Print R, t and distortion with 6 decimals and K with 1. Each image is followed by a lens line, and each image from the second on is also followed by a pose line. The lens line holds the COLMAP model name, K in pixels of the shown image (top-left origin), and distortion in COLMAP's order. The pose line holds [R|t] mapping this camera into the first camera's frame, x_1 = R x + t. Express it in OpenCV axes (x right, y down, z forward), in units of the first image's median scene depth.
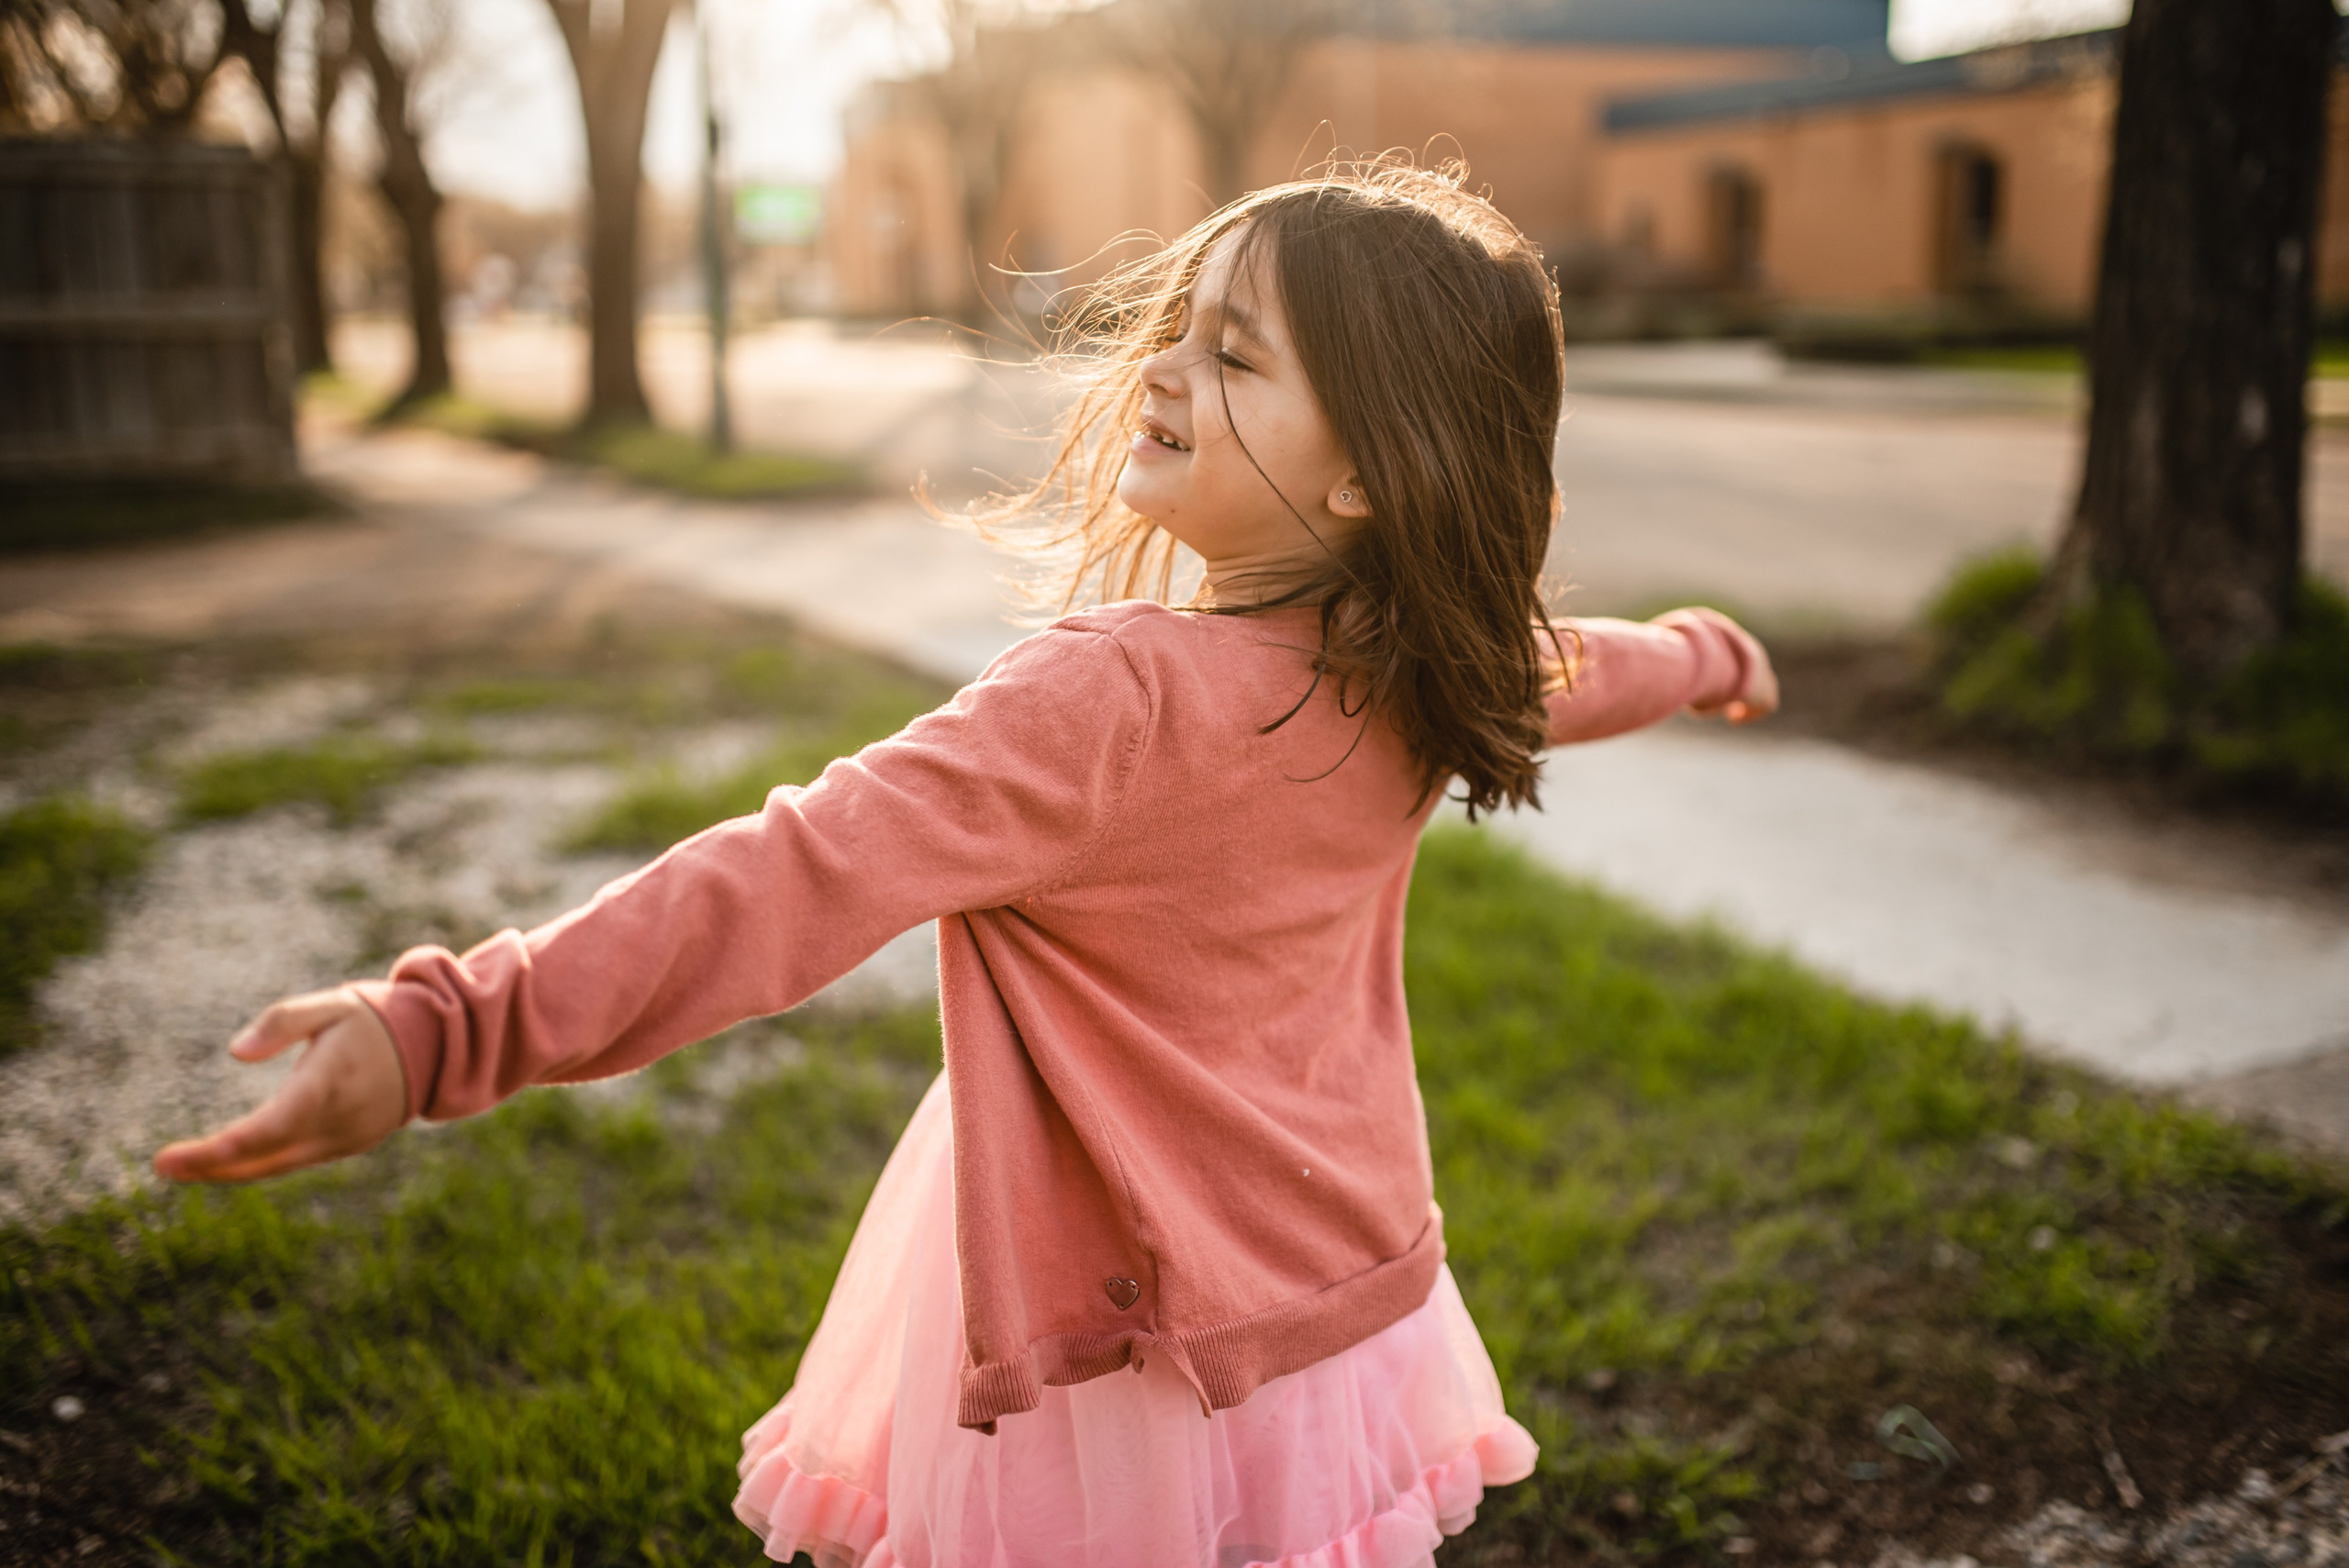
lens RADIAL K [[2158.5, 0, 1168.4], [0, 2158.5, 631.4], [0, 0, 1]] dist [-0.003145, -0.005580]
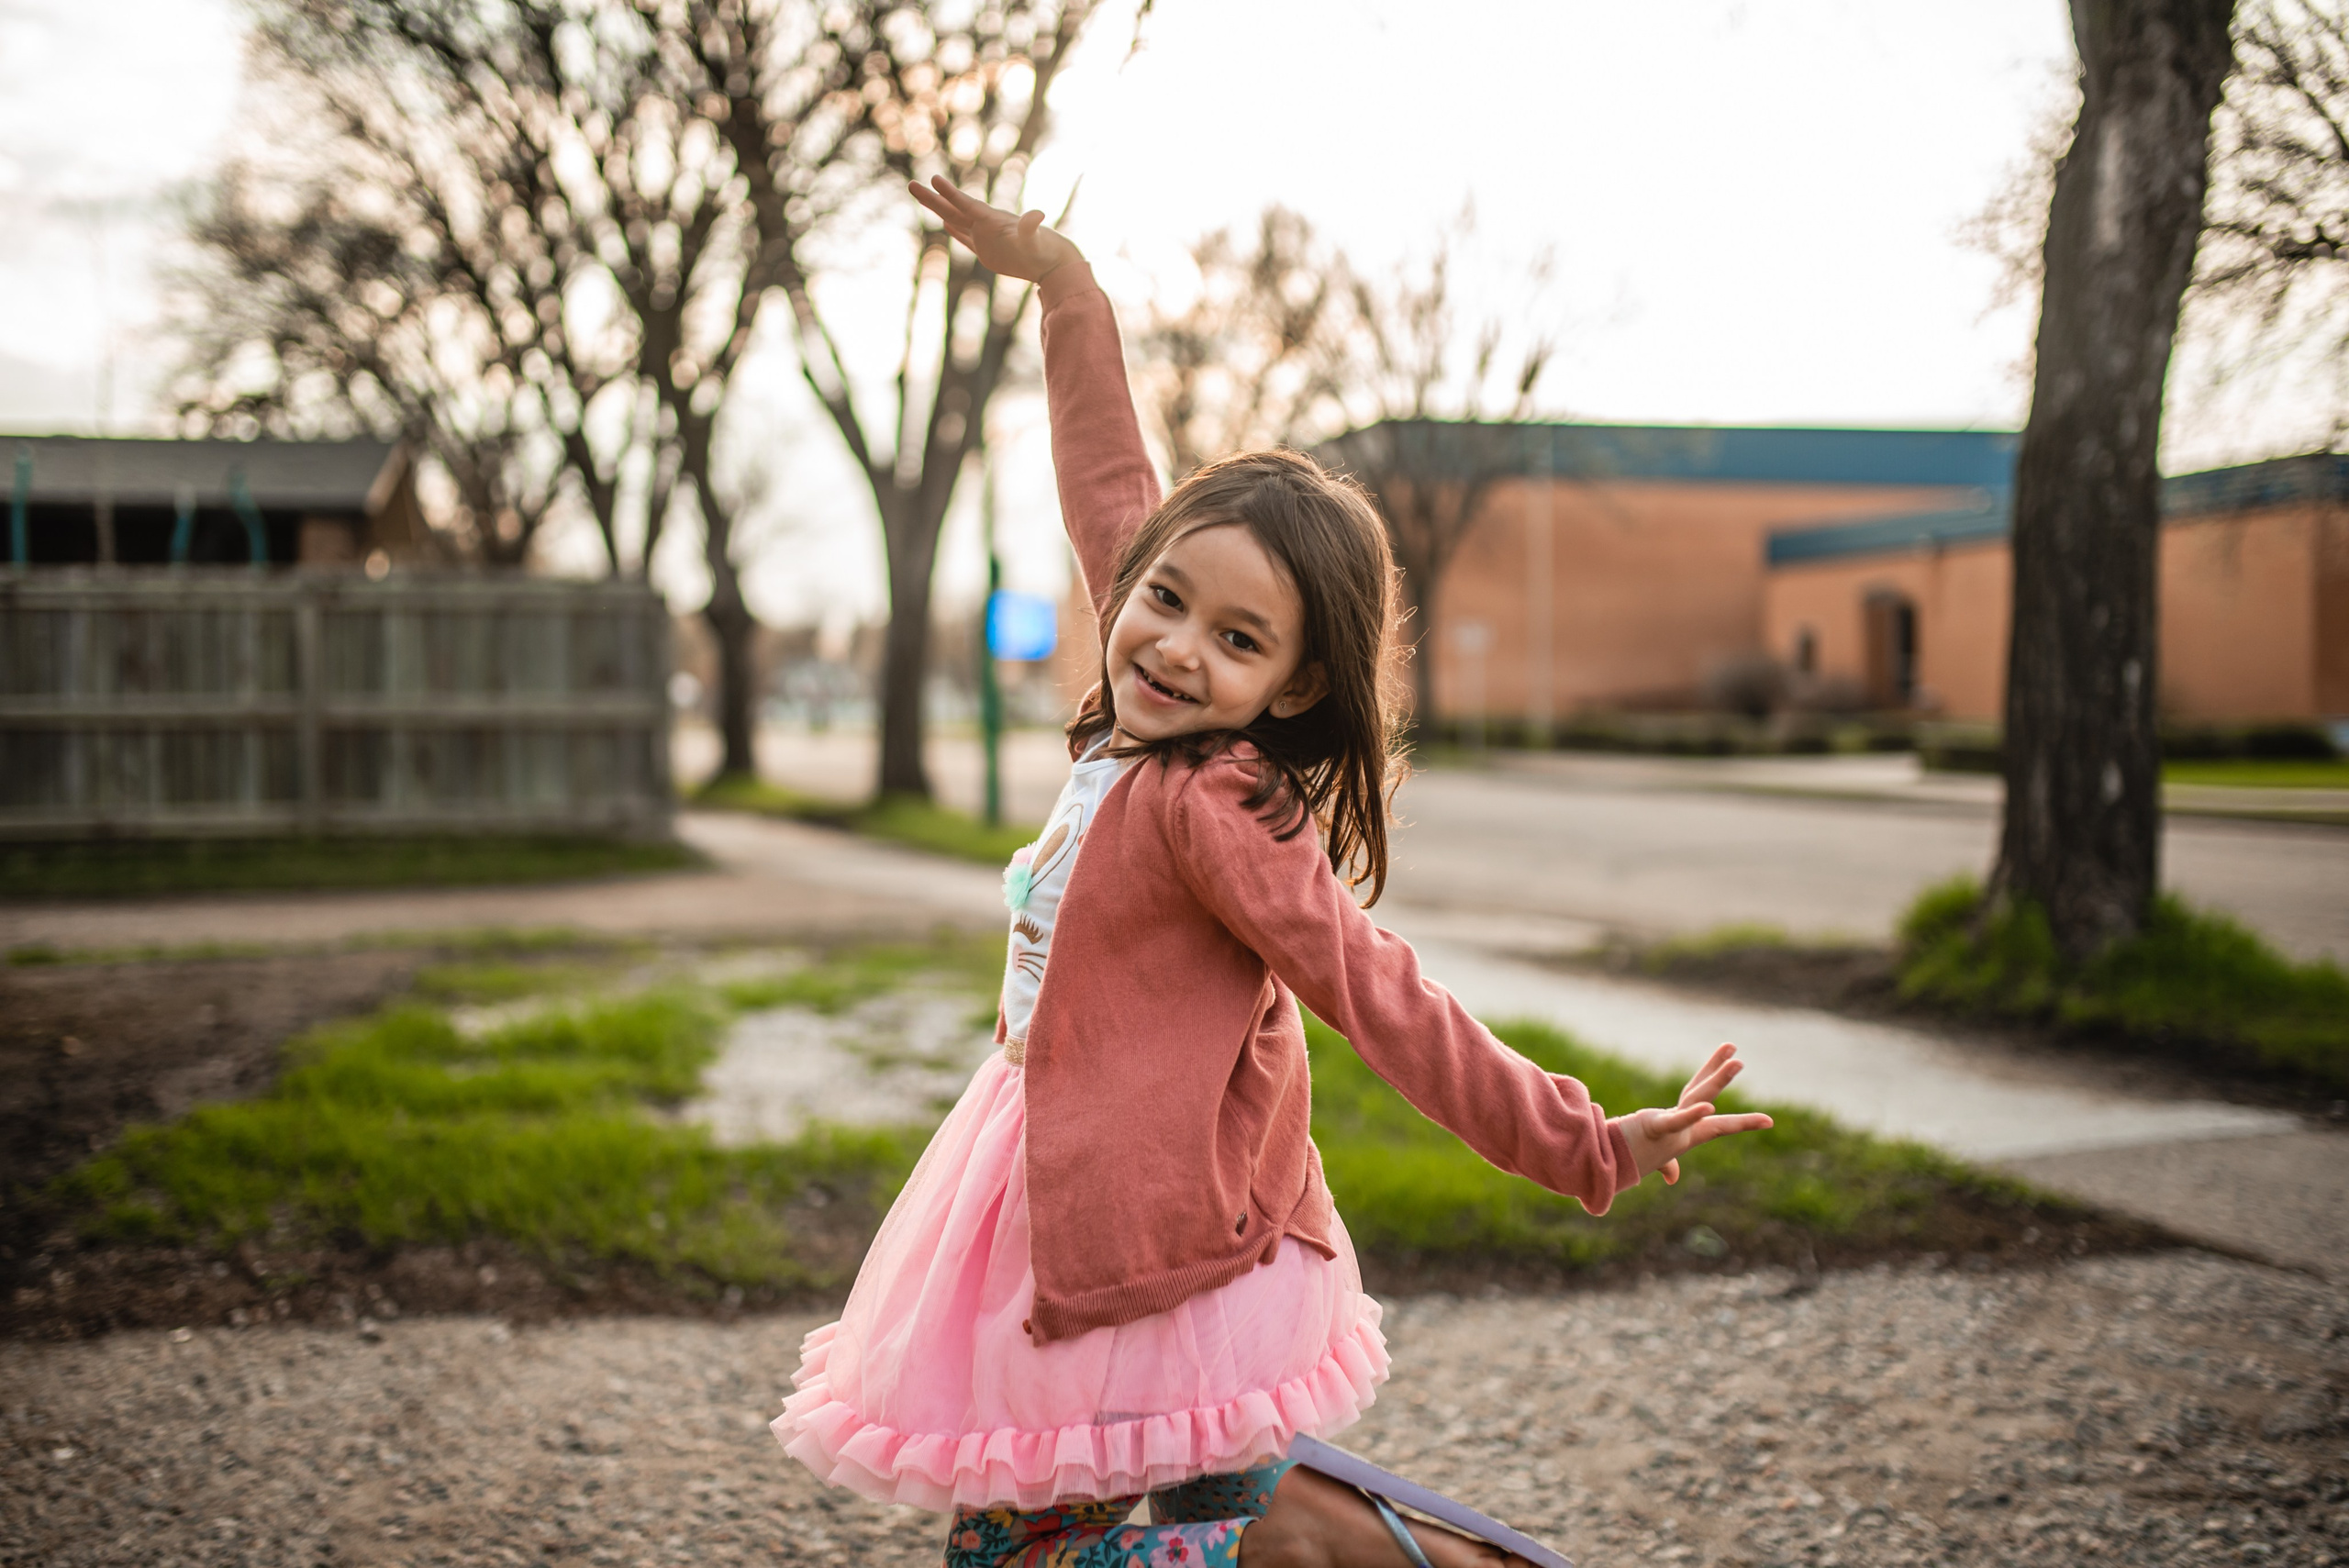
lens RADIAL K [[2158.5, 0, 1168.4], [0, 2158.5, 631.4], [0, 0, 1]] dist [-0.003145, -0.005580]
pose [[0.995369, 0.005464, -0.095972, 0.012776], [-0.023616, 0.981684, -0.189046, 0.068304], [0.093181, 0.190437, 0.977267, -0.372616]]
